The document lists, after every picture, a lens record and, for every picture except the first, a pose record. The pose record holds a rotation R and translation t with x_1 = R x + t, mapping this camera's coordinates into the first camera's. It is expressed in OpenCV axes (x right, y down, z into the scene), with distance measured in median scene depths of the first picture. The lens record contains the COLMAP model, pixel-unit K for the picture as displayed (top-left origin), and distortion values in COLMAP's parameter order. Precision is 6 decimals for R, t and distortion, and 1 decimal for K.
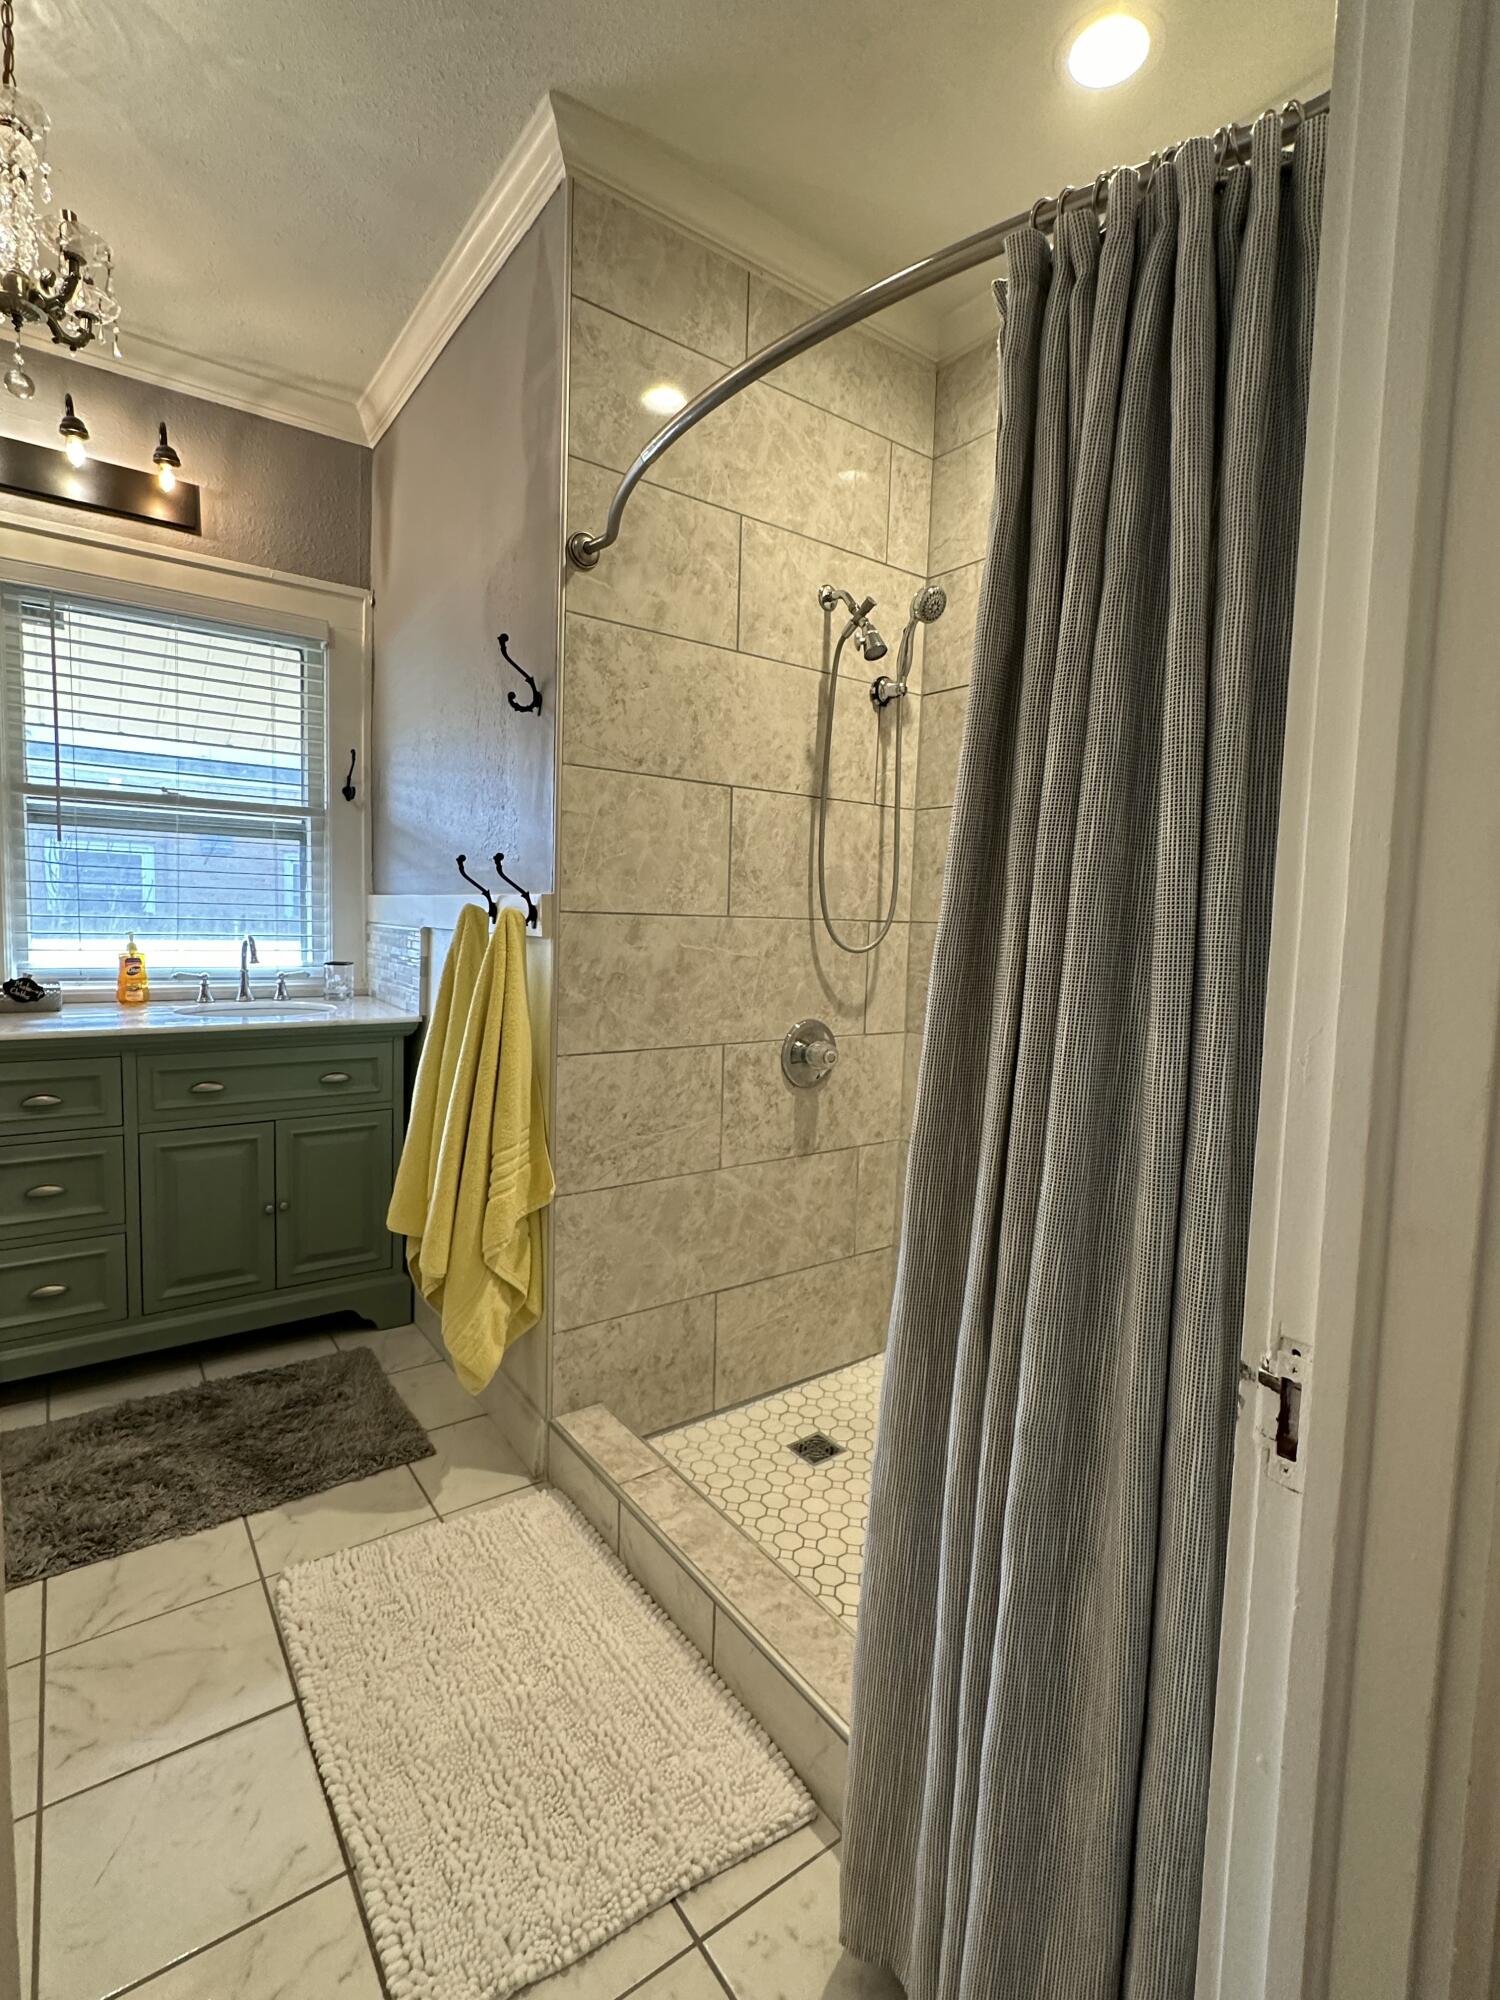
lens RADIAL K [[950.9, 0, 747.9], [0, 950.9, 997.4], [0, 0, 1]] dist [0.000694, -0.000124]
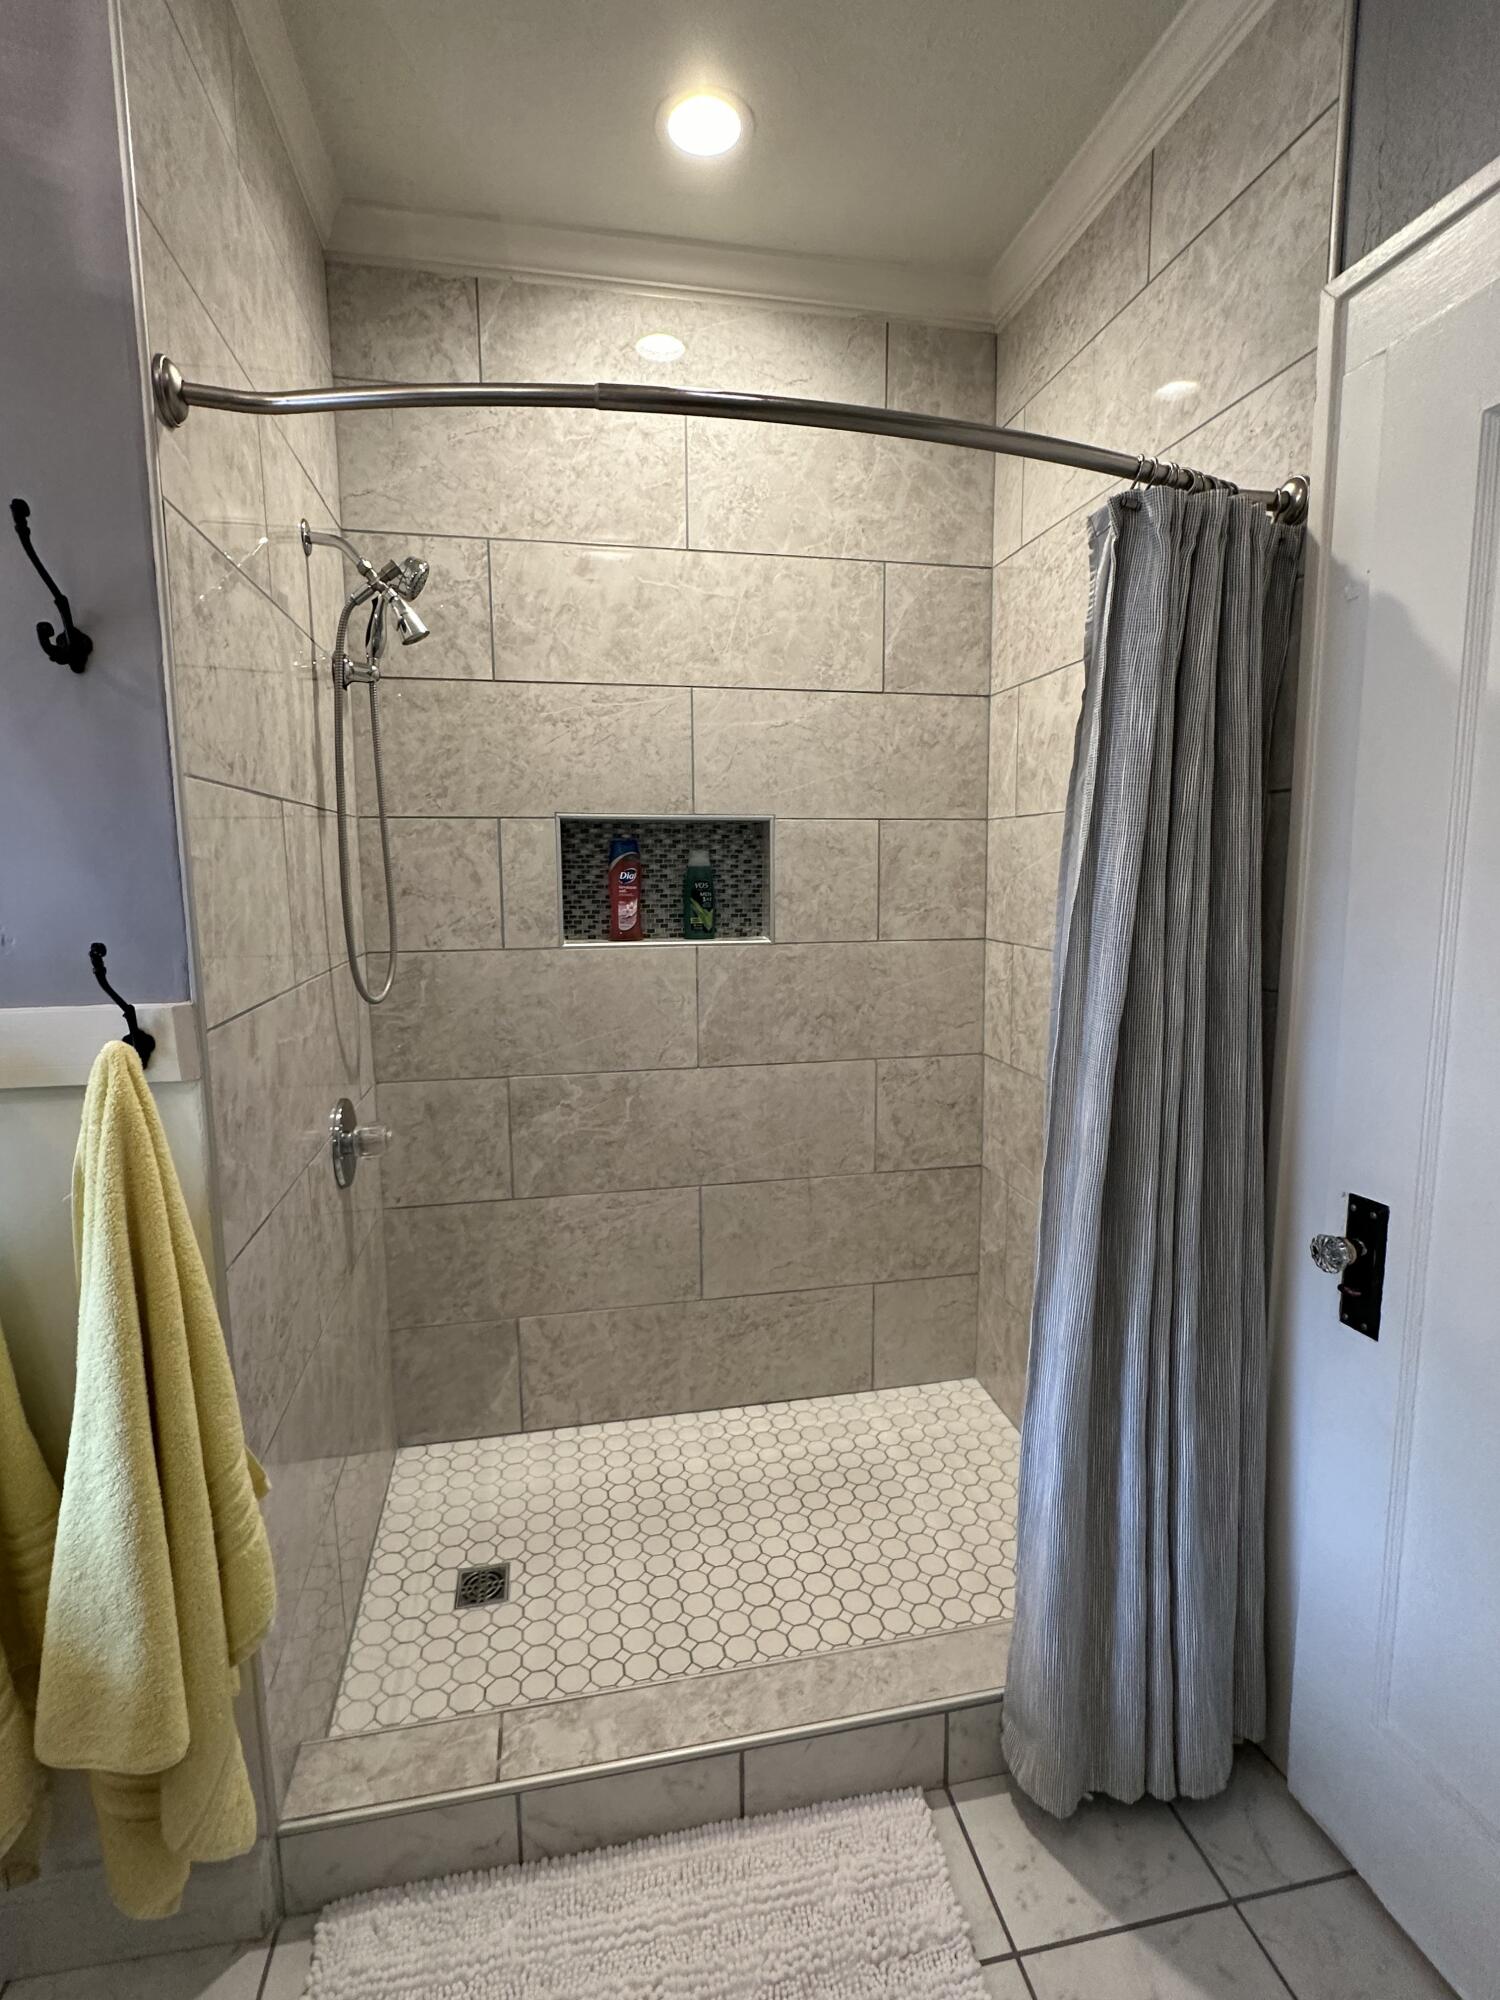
lens RADIAL K [[950.9, 0, 745.9], [0, 950.9, 996.9], [0, 0, 1]] dist [0.000694, -0.000124]
pose [[0.419037, -0.159402, 0.893867, -0.580377], [0.095148, 0.986758, 0.131362, -0.157932], [-0.902970, 0.030004, 0.428655, 0.458409]]
